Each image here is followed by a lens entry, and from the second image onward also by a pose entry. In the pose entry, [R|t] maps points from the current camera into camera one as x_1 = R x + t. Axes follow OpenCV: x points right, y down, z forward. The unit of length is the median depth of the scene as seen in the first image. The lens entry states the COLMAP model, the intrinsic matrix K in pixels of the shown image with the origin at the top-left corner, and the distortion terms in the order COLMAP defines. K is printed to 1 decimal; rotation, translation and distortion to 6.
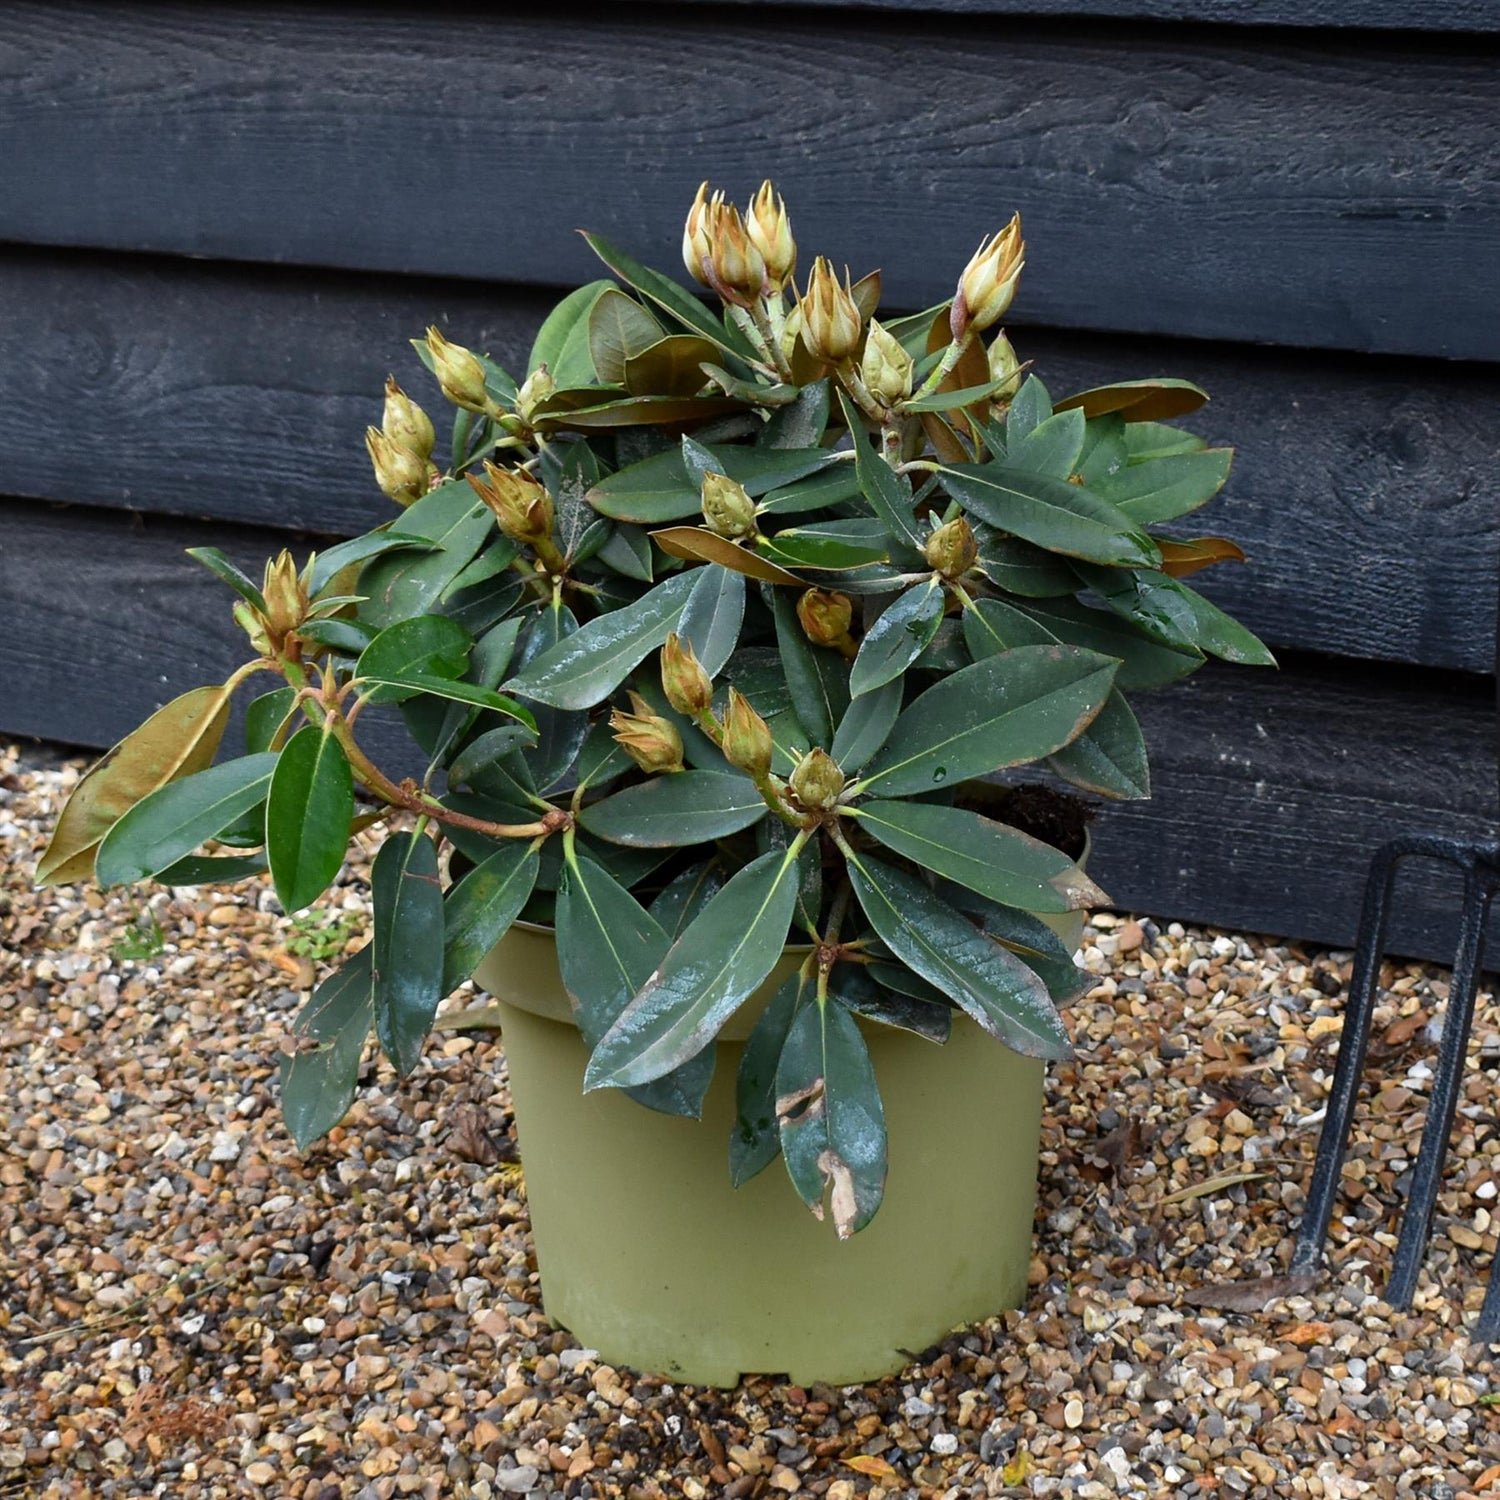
lens RADIAL K [[4644.9, 0, 750.0], [0, 4644.9, 750.0], [0, 0, 1]] dist [0.002934, -0.662187]
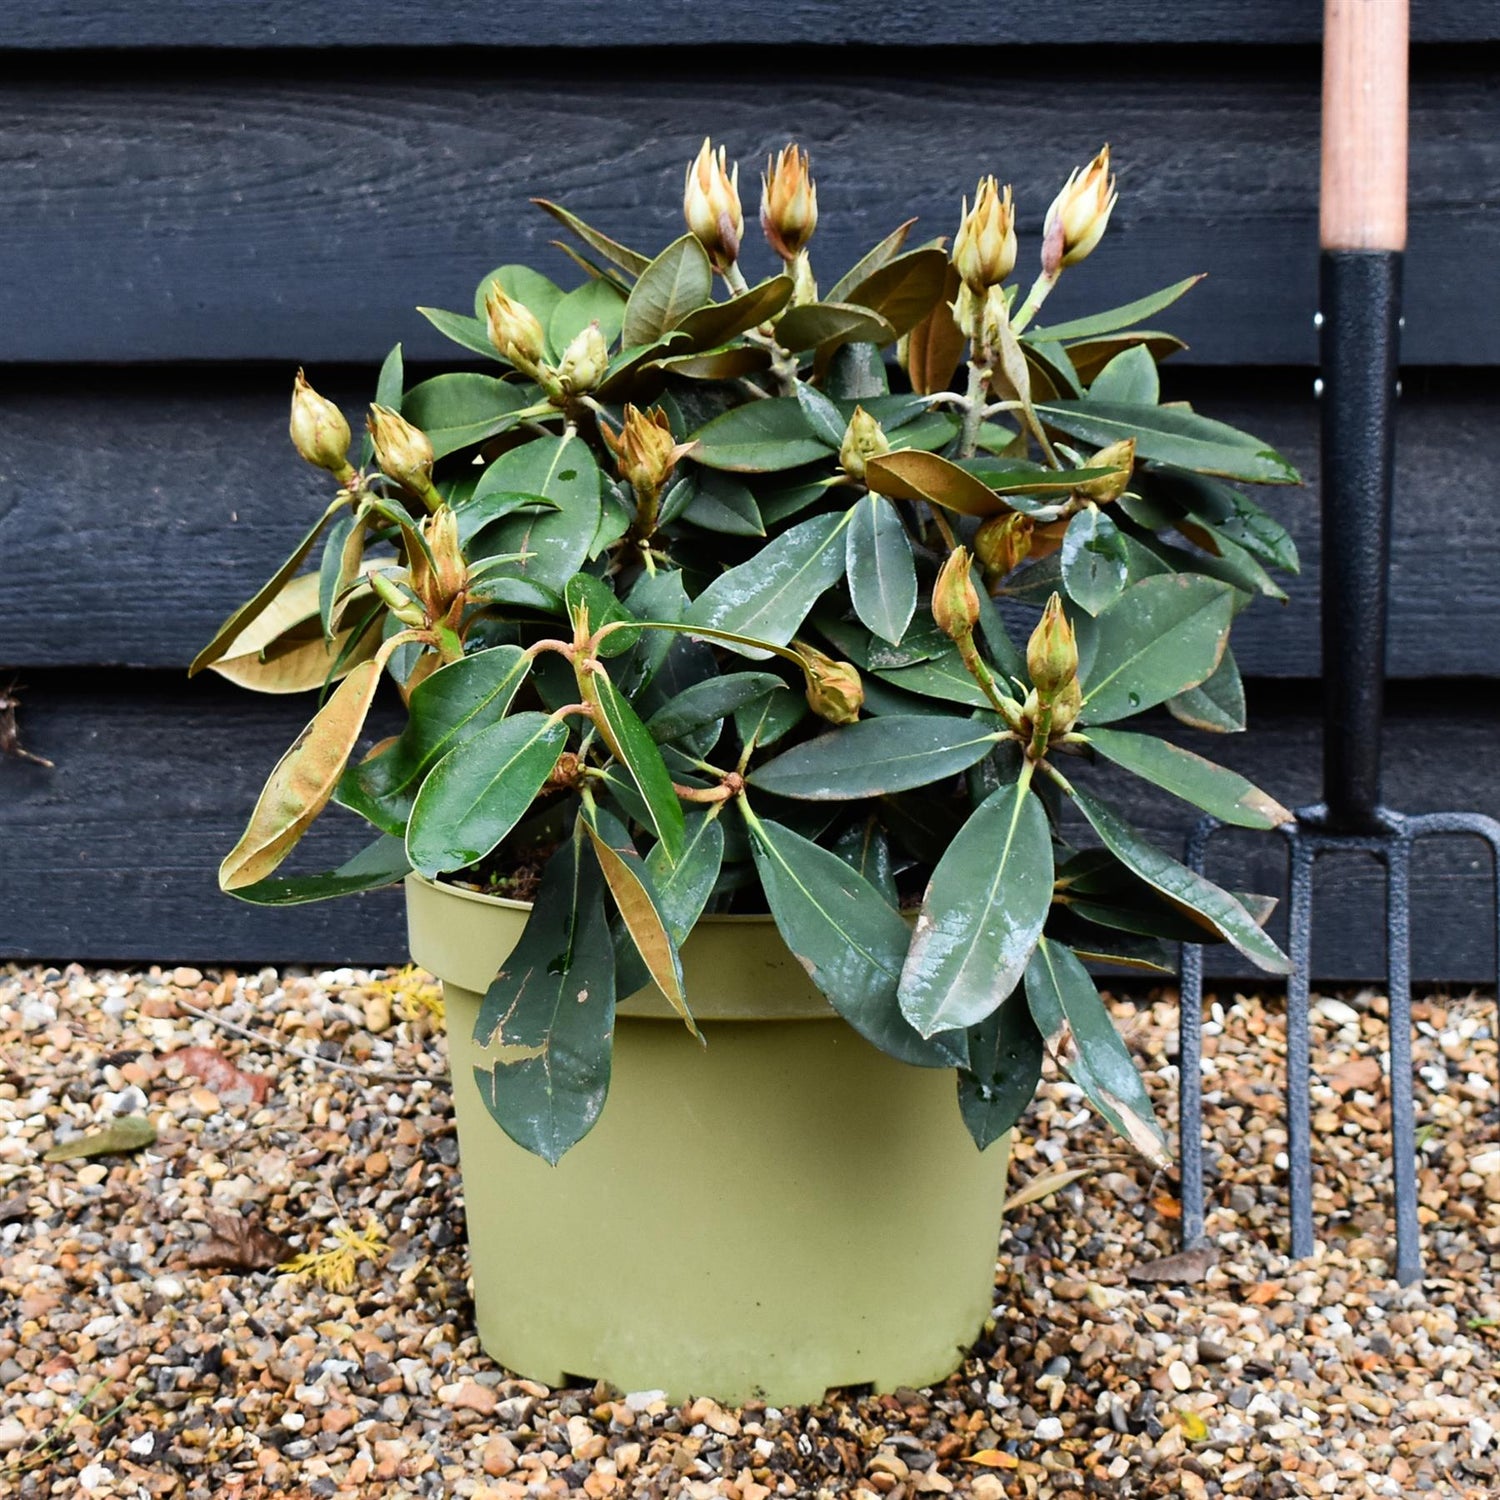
lens RADIAL K [[4504.6, 0, 474.7], [0, 4504.6, 753.4], [0, 0, 1]] dist [-0.015683, -0.232126]
pose [[0.879920, -0.048286, 0.472662, -0.483723], [0.099759, 0.991423, -0.084432, 0.075520], [-0.464531, 0.121446, 0.877190, 0.214640]]
